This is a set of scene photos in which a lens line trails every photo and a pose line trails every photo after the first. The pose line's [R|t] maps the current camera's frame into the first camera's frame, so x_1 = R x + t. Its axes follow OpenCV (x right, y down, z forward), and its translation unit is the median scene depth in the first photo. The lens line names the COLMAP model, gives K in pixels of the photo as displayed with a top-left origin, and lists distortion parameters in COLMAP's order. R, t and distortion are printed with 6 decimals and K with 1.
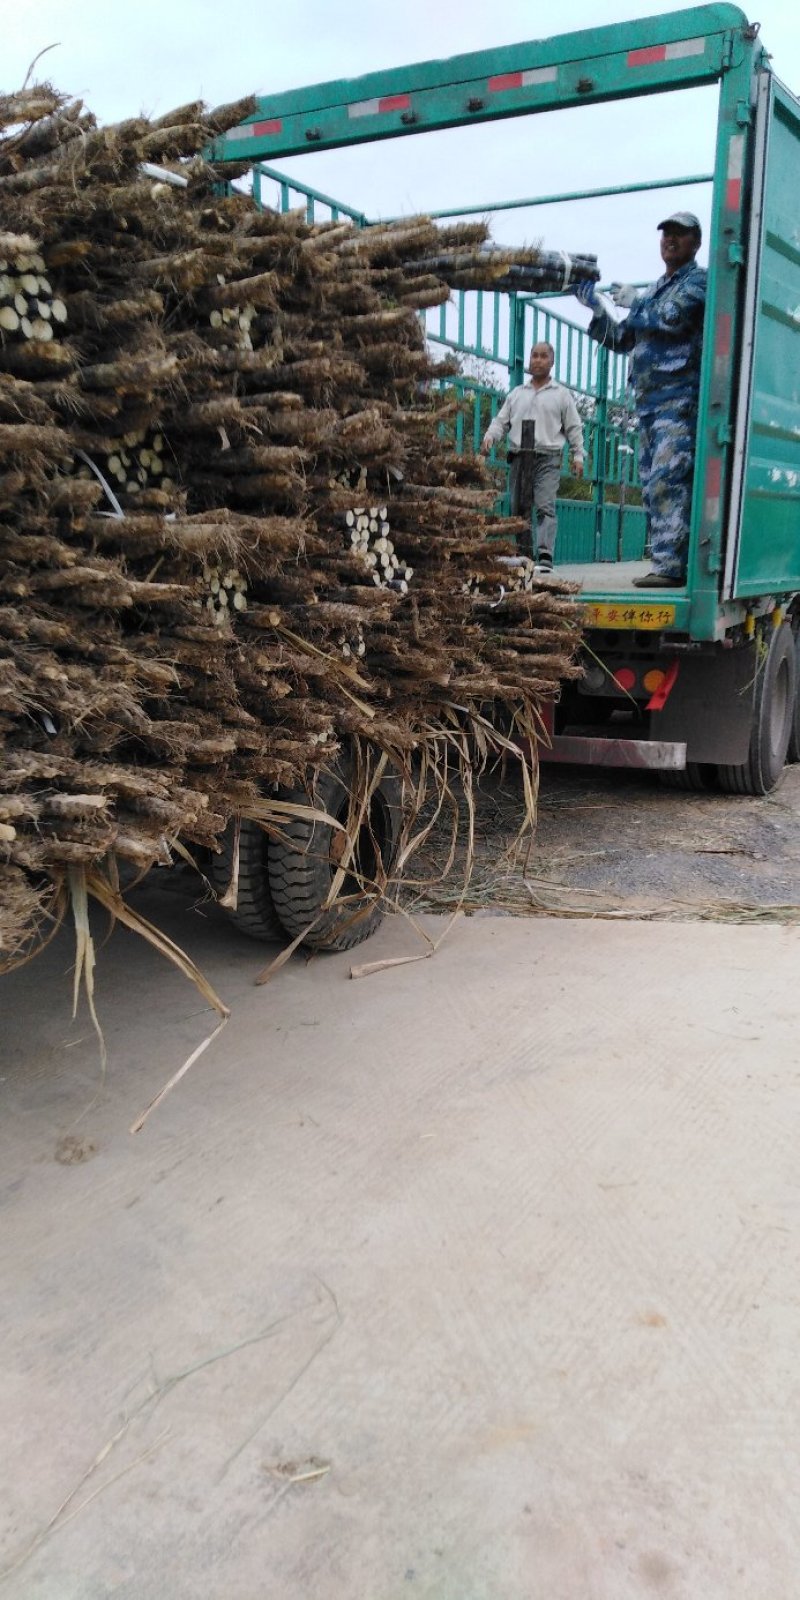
lens RADIAL K [[1141.0, 0, 399.6], [0, 1141.0, 823.8], [0, 0, 1]] dist [0.075728, -0.127062]
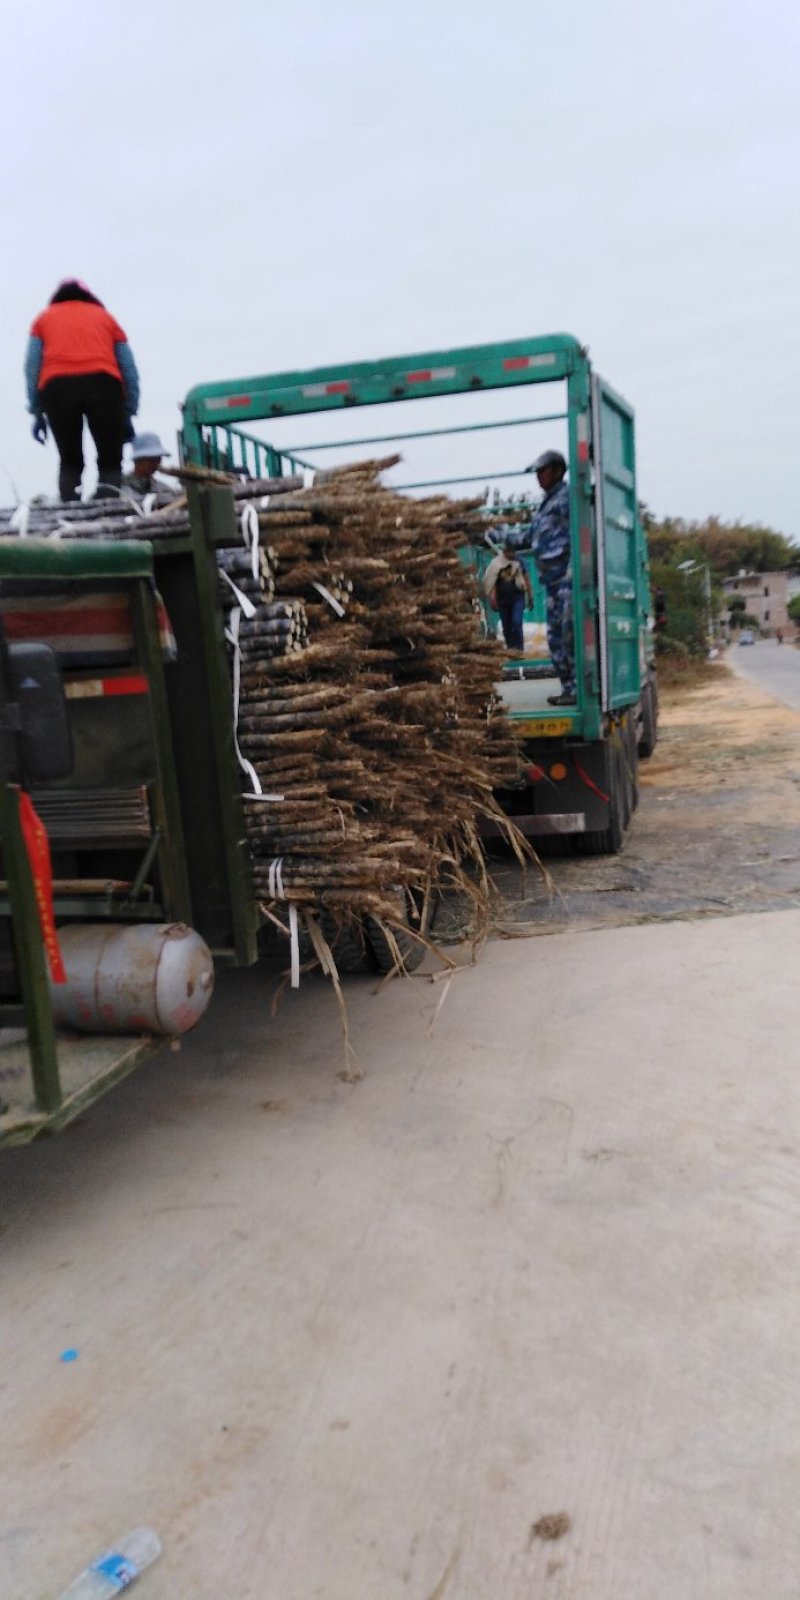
lens RADIAL K [[1141.0, 0, 399.6], [0, 1141.0, 823.8], [0, 0, 1]] dist [0.075728, -0.127062]
pose [[0.971752, -0.096103, 0.215550, -0.311315], [0.118750, 0.988400, -0.094673, 0.055433], [-0.203951, 0.117595, 0.971893, -0.361175]]
